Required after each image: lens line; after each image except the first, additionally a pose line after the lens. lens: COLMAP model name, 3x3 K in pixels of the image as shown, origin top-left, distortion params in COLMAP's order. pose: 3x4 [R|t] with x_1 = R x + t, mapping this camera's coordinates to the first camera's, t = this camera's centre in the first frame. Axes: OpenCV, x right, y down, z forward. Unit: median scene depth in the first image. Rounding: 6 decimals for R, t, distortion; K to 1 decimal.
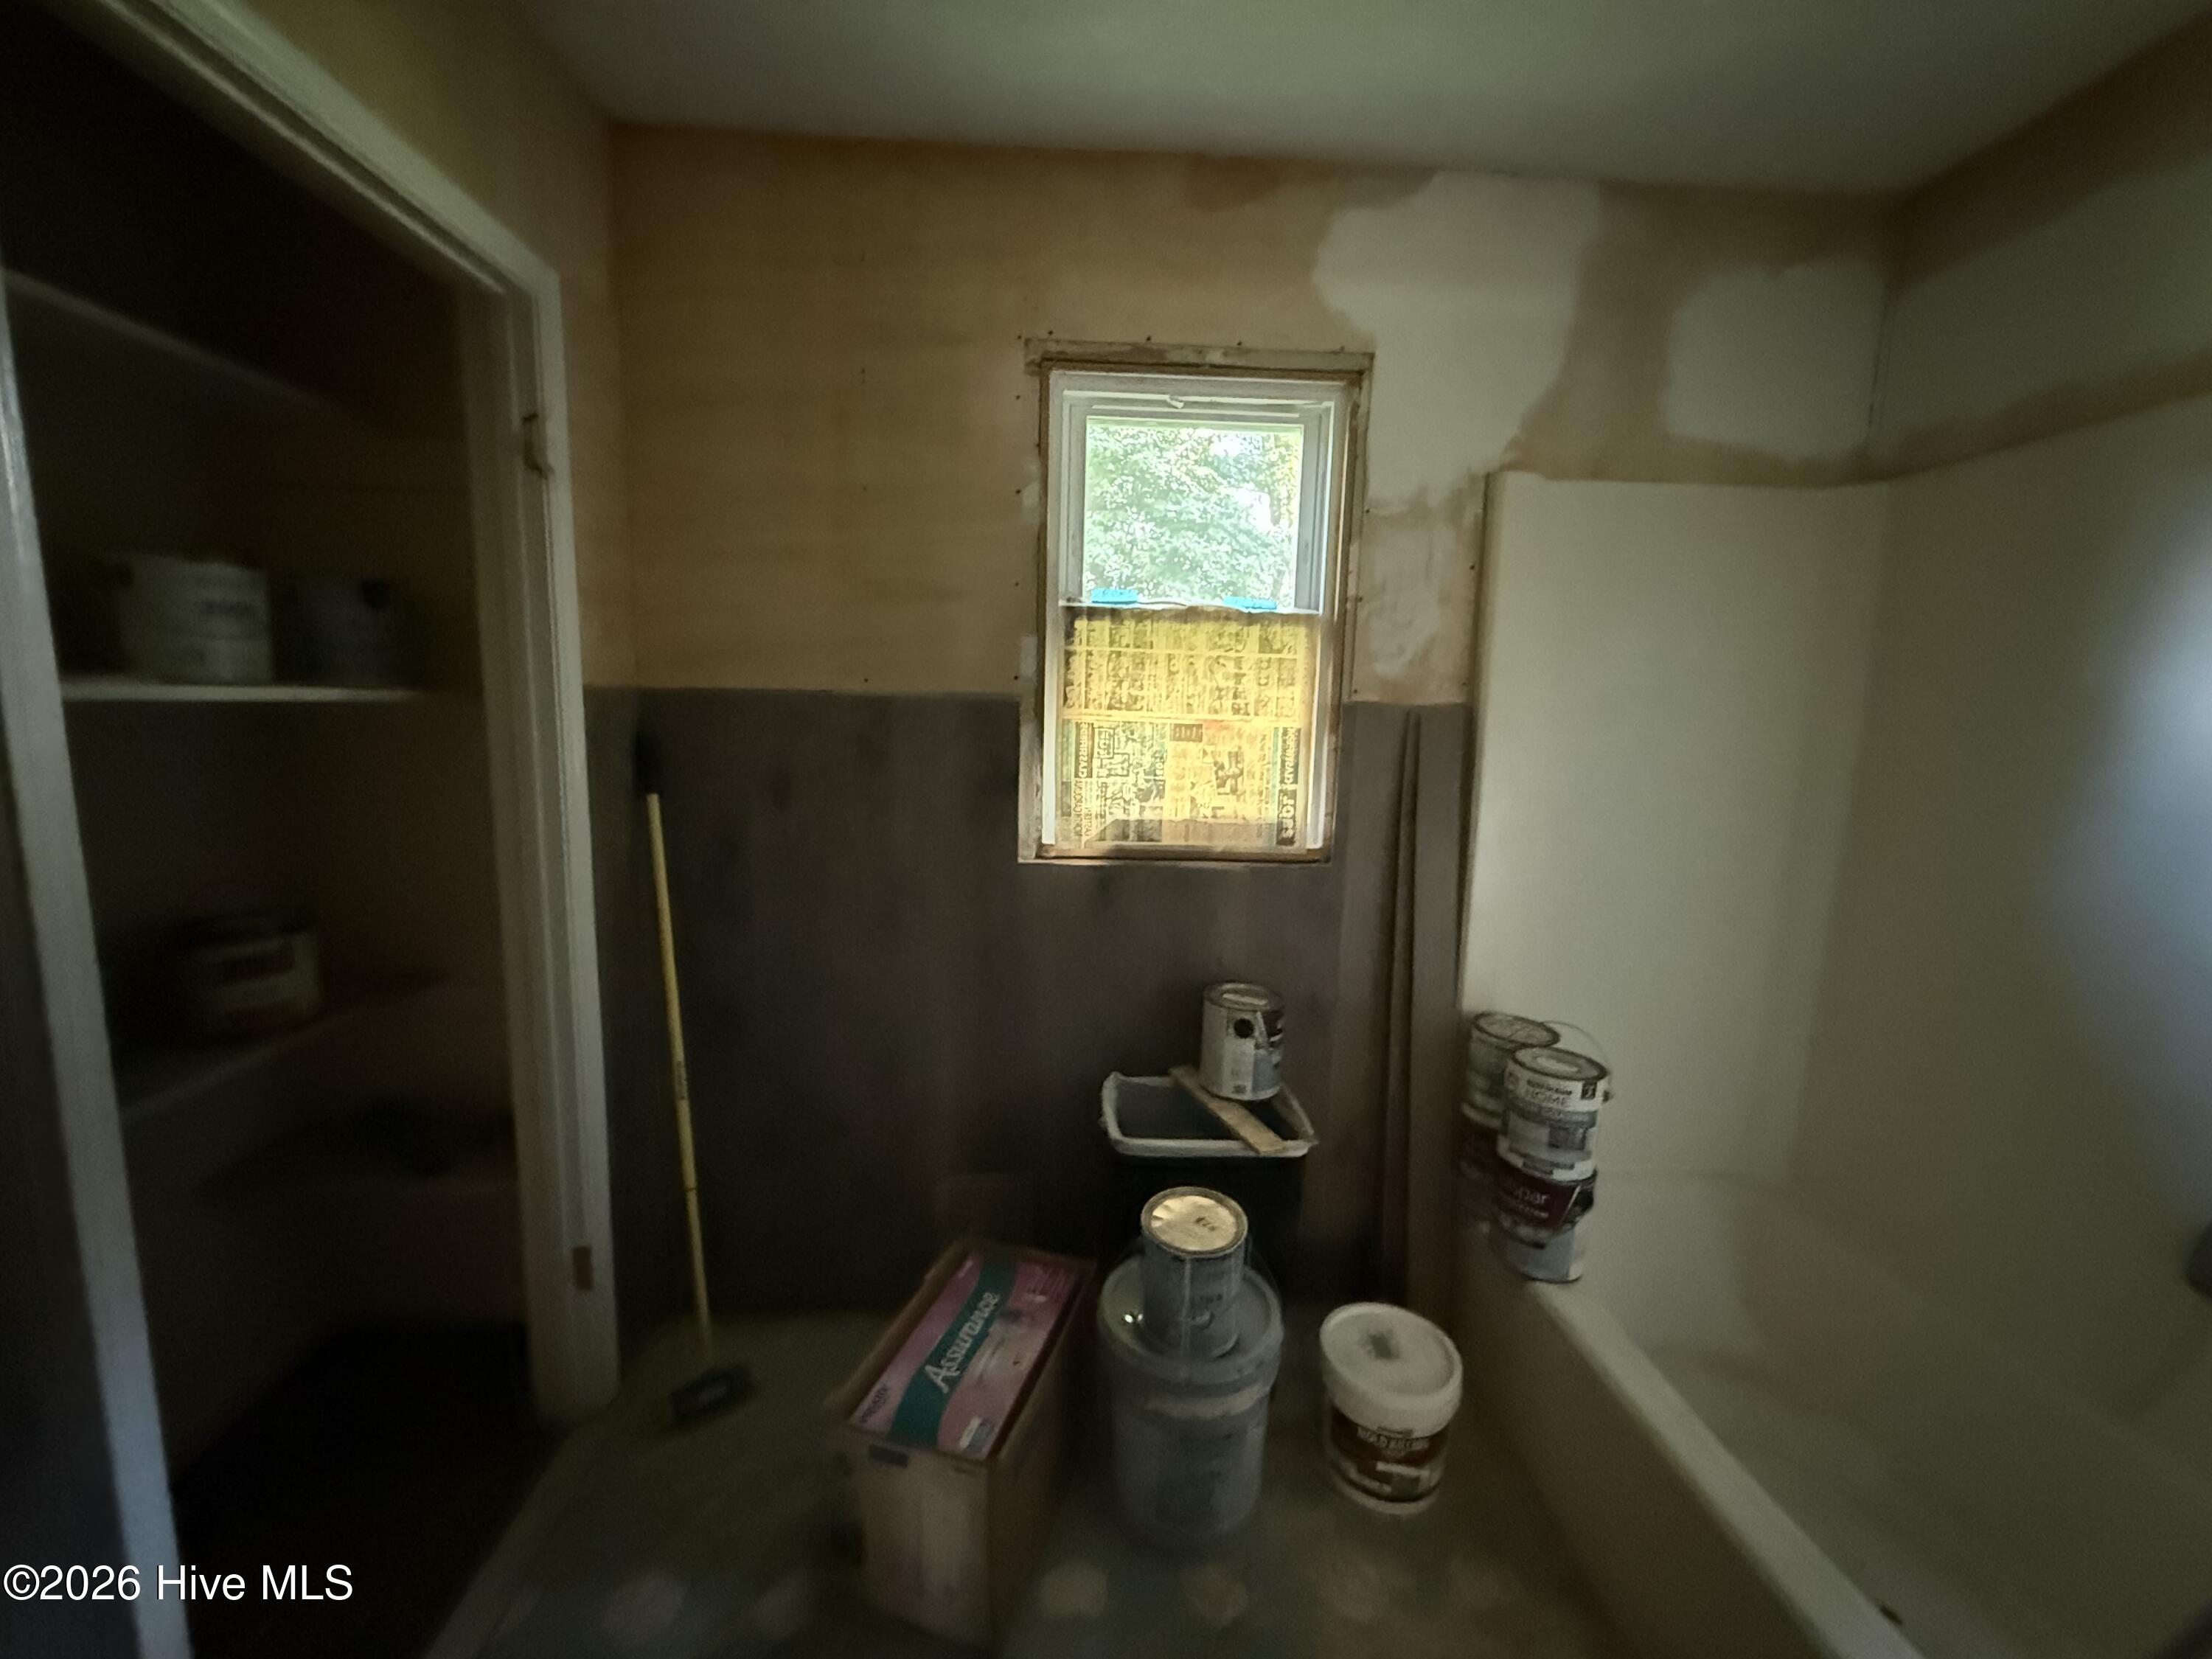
lens RADIAL K [[882.4, 0, 1103.8], [0, 882.4, 826.5], [0, 0, 1]] dist [-0.001419, 0.000579]
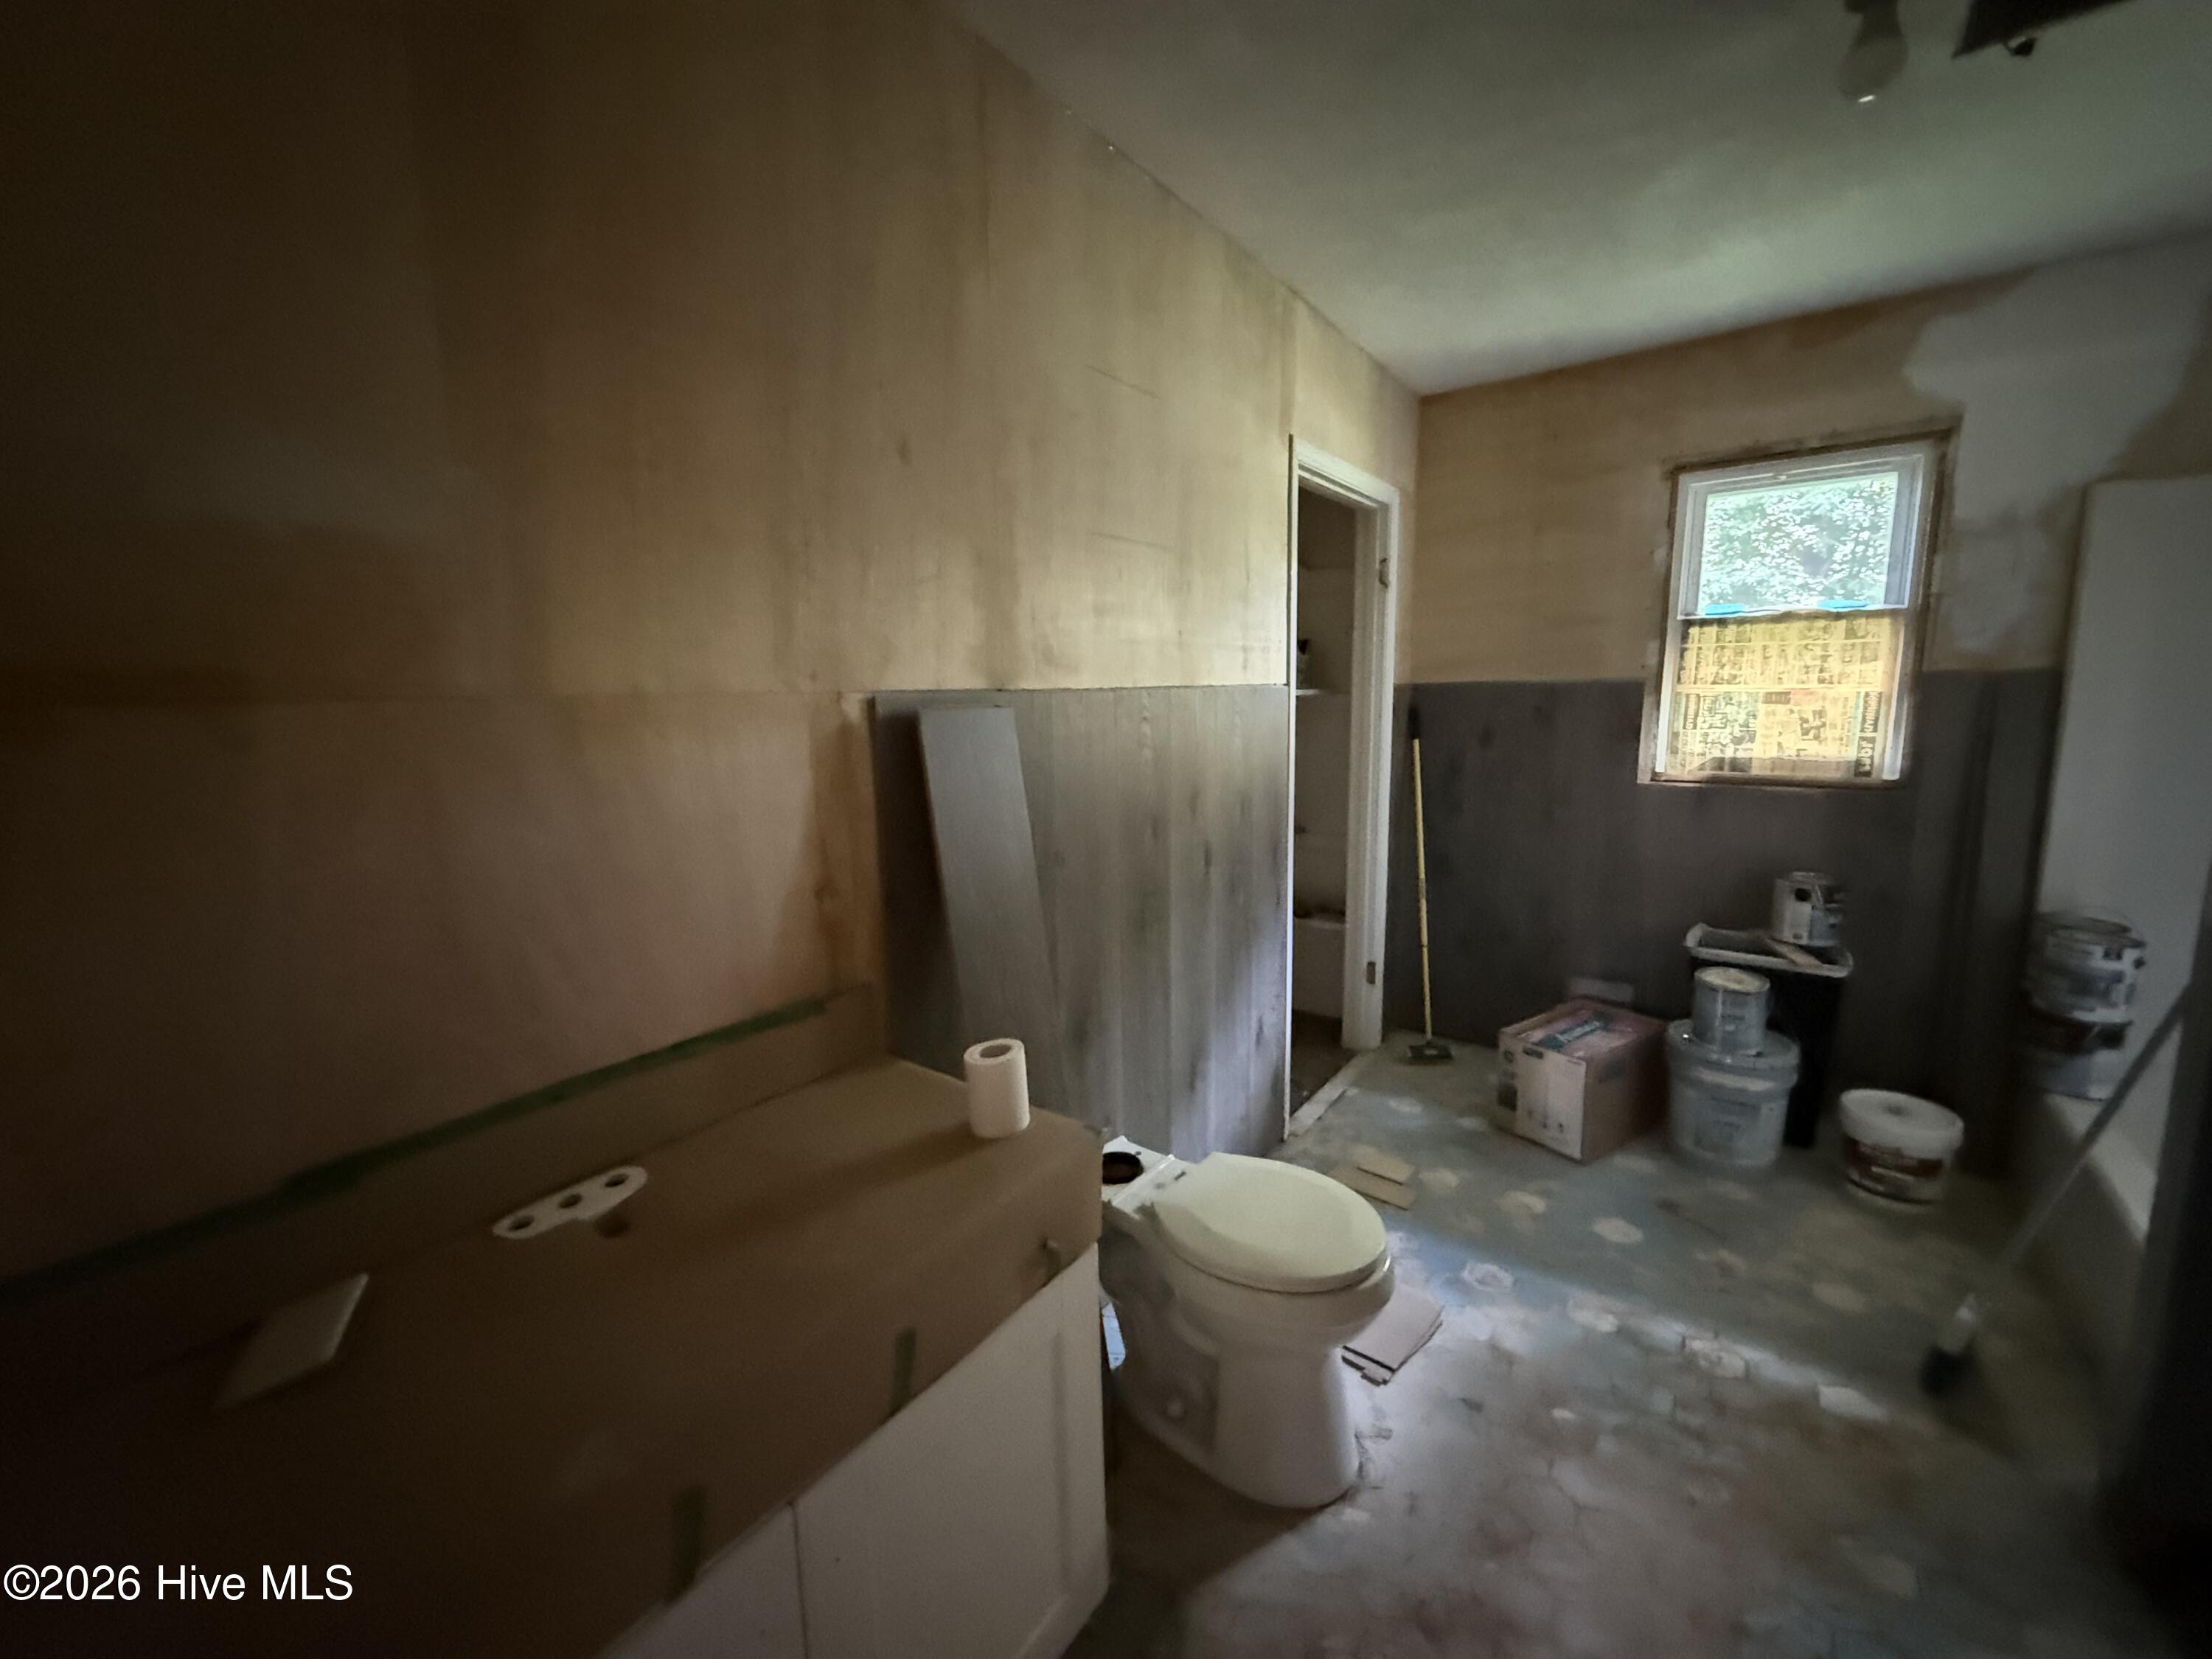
lens RADIAL K [[882.4, 0, 1092.6], [0, 882.4, 828.5], [0, 0, 1]] dist [-0.001419, 0.000579]
pose [[0.764664, 0.059276, -0.641697, 0.188599], [-0.047536, 0.998236, 0.035566, 0.119452], [0.642674, 0.003308, 0.766133, -0.905943]]
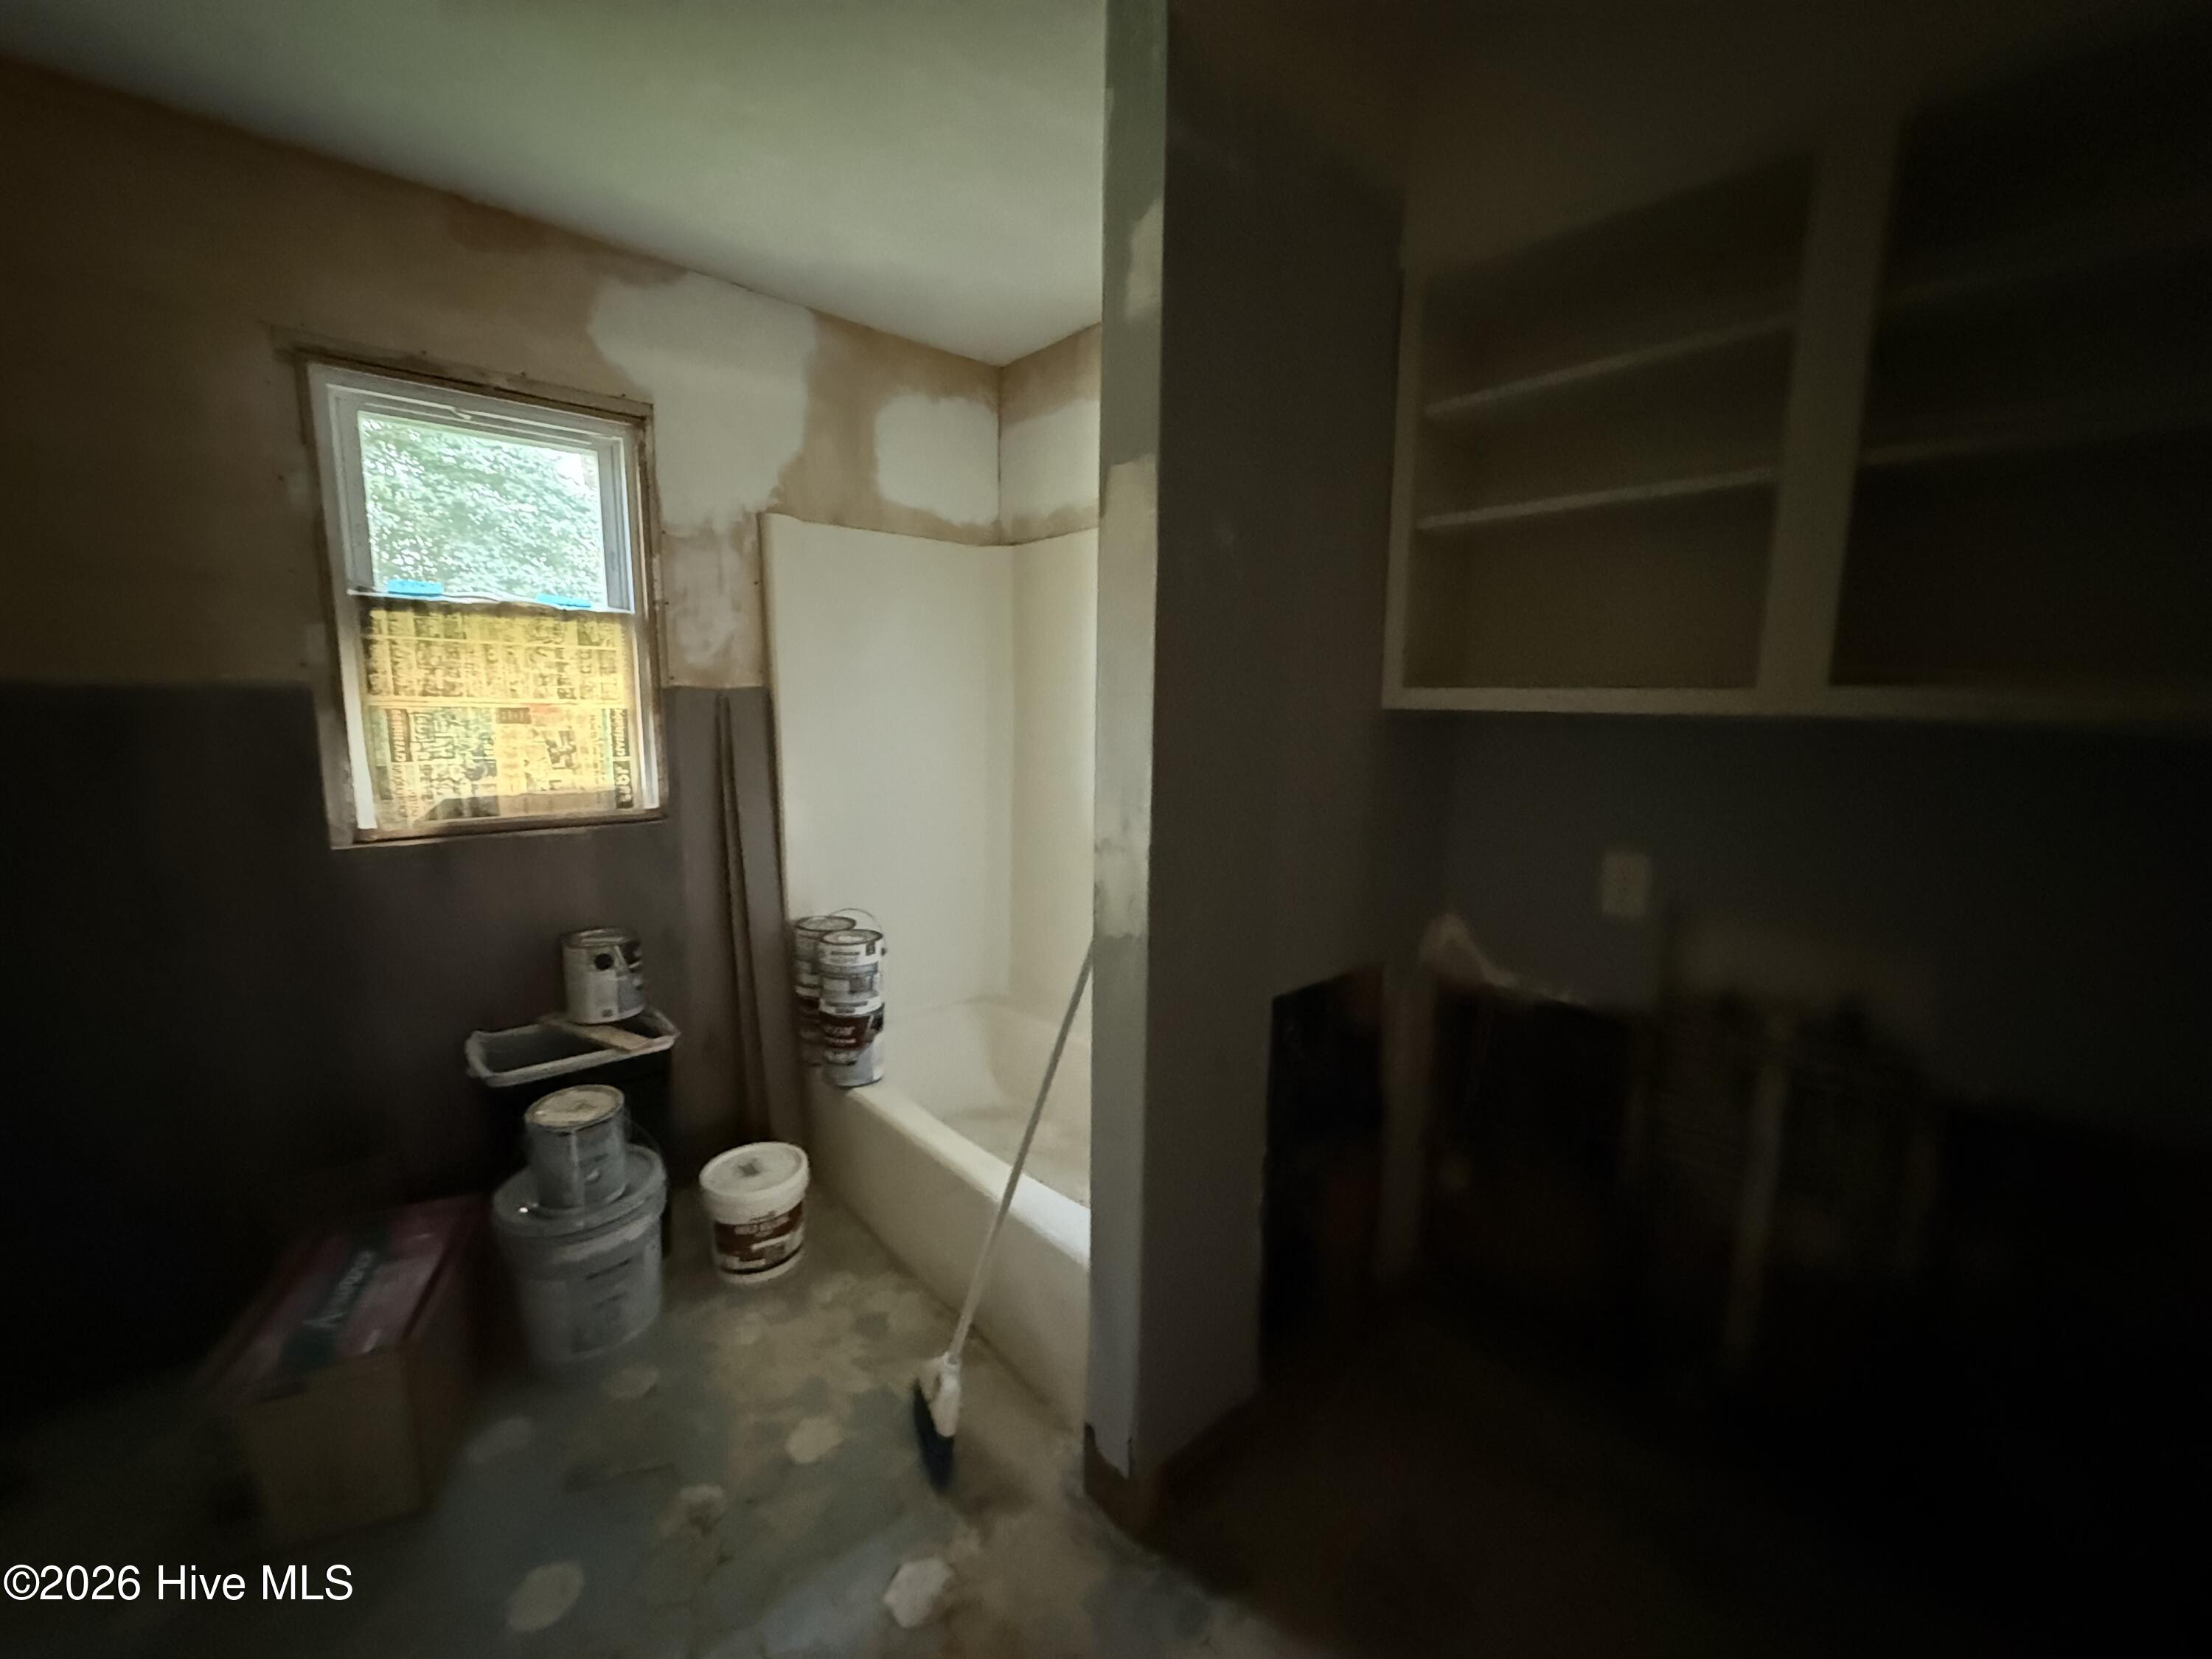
lens RADIAL K [[882.4, 0, 1102.6], [0, 882.4, 828.9], [0, 0, 1]] dist [-0.001419, 0.000579]
pose [[0.773122, -0.110928, 0.624481, -0.044917], [0.093543, 0.993762, 0.060715, 0.040134], [-0.627321, 0.011476, 0.778676, -0.353210]]
